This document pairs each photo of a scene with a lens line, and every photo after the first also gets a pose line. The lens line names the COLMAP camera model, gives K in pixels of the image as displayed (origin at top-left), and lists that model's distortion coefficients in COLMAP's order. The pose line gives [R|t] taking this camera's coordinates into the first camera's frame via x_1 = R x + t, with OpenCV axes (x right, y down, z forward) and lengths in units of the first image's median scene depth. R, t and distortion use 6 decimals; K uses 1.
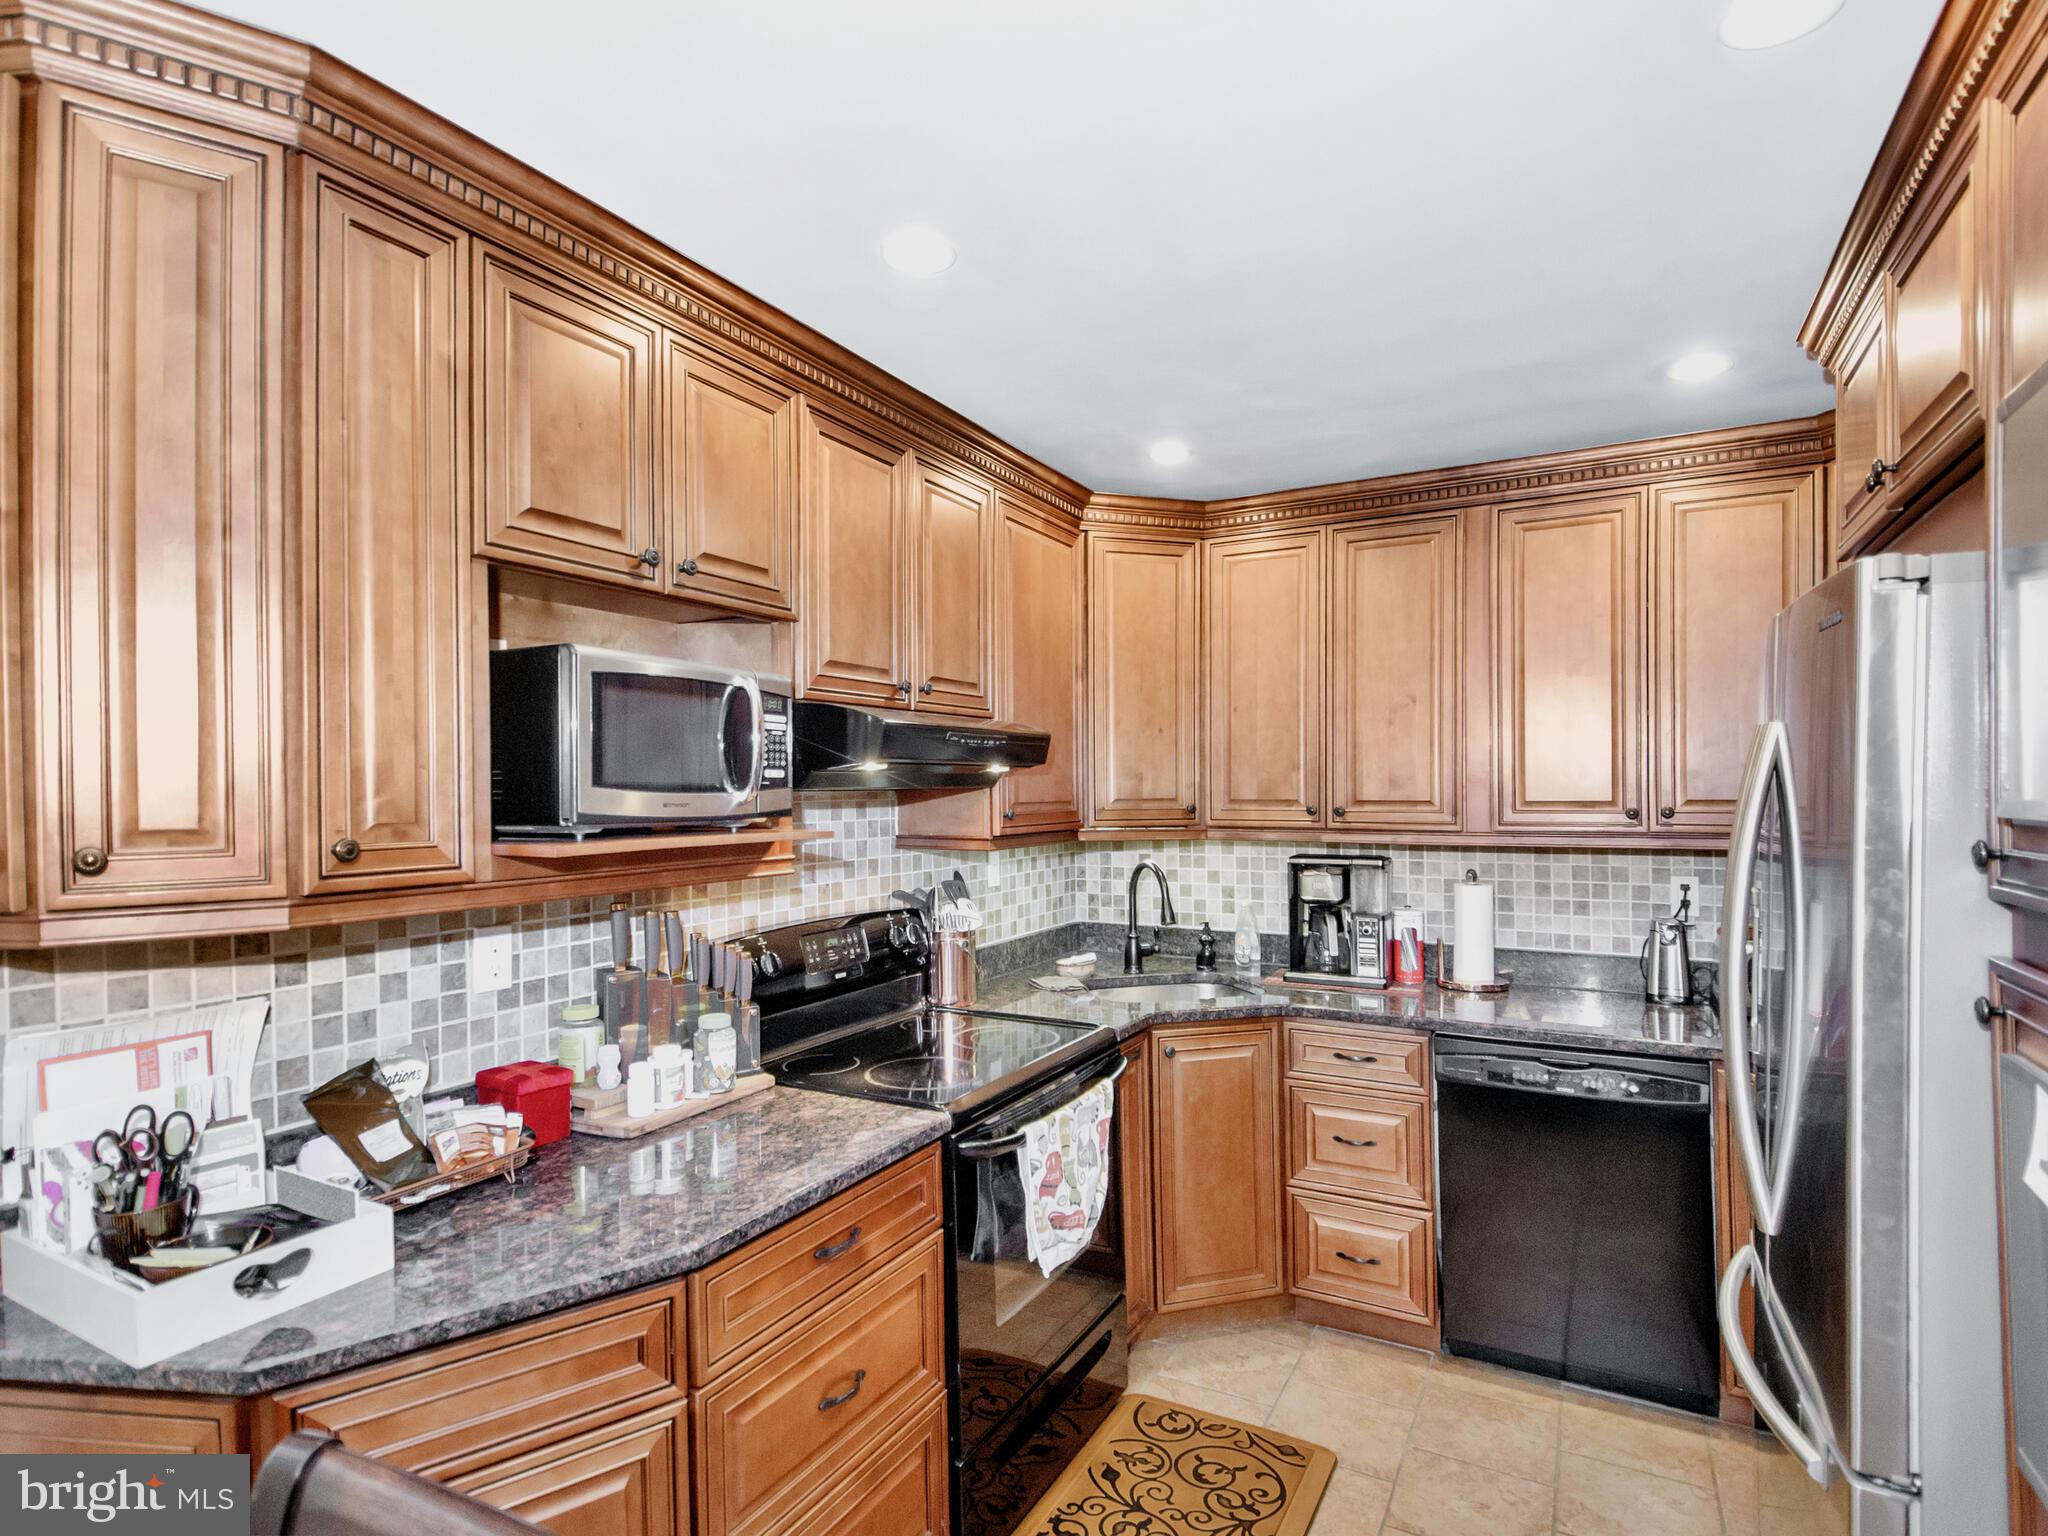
lens RADIAL K [[1024.6, 0, 1024.1], [0, 1024.6, 793.1], [0, 0, 1]] dist [0.026039, -0.034111]
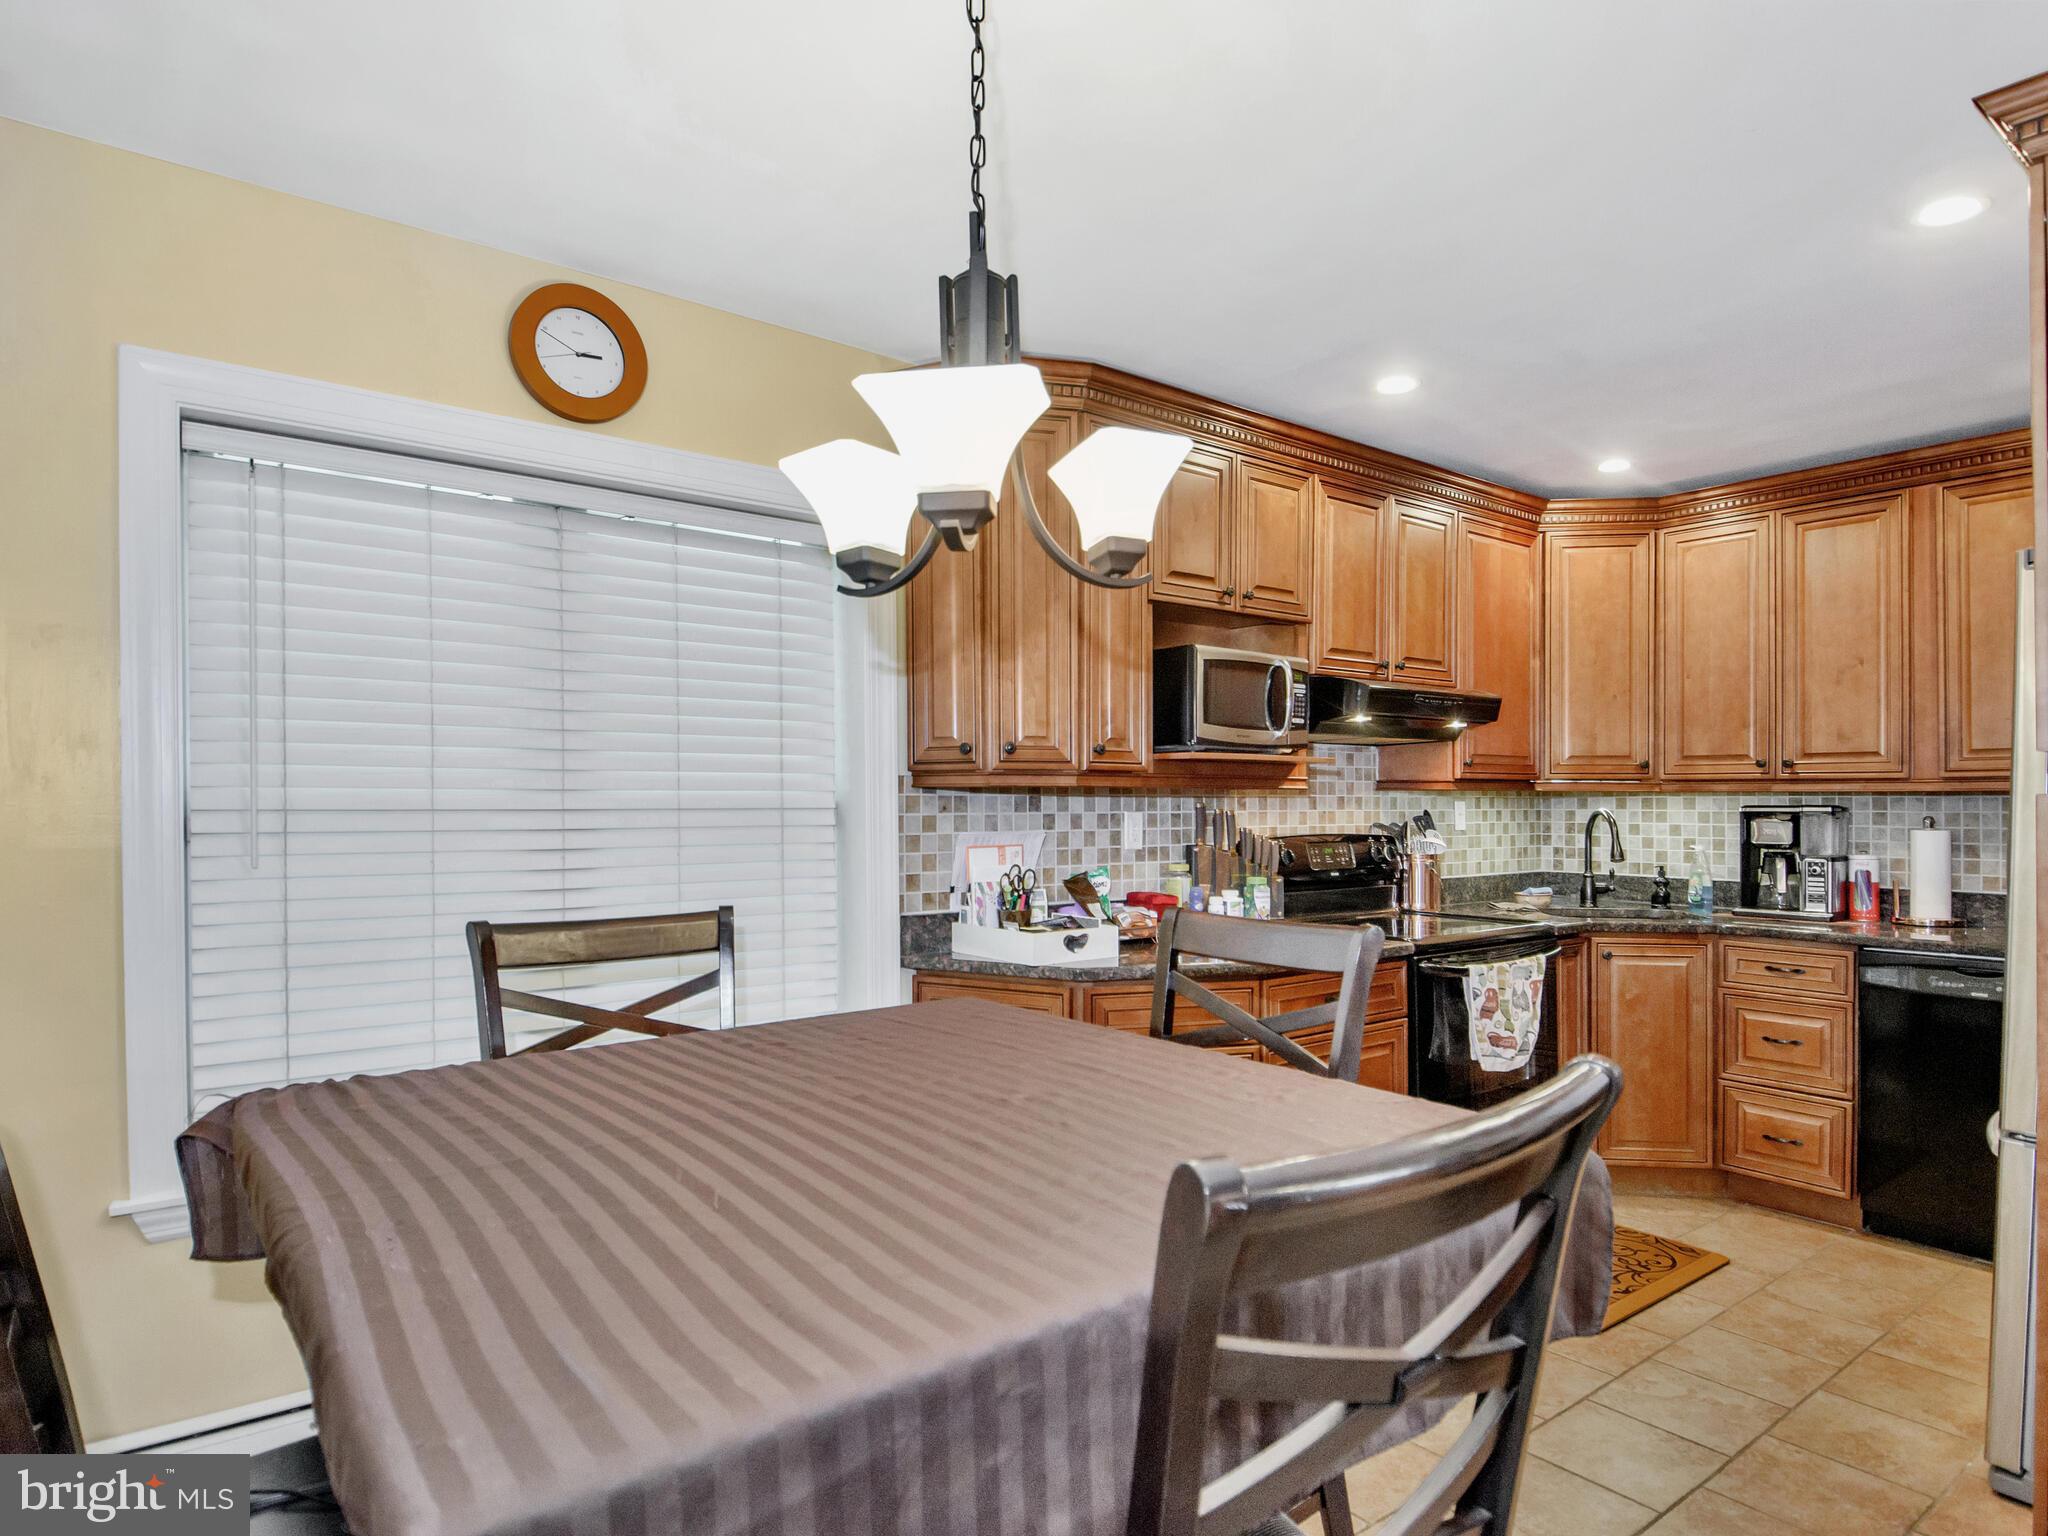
lens RADIAL K [[1106.6, 0, 1016.6], [0, 1106.6, 801.8], [0, 0, 1]] dist [-0.001506, -0.020956]
pose [[0.906277, 0.010301, -0.422559, 0.056805], [-0.009458, 0.999947, 0.004092, 0.068546], [0.422578, 0.000288, 0.906326, -0.486307]]
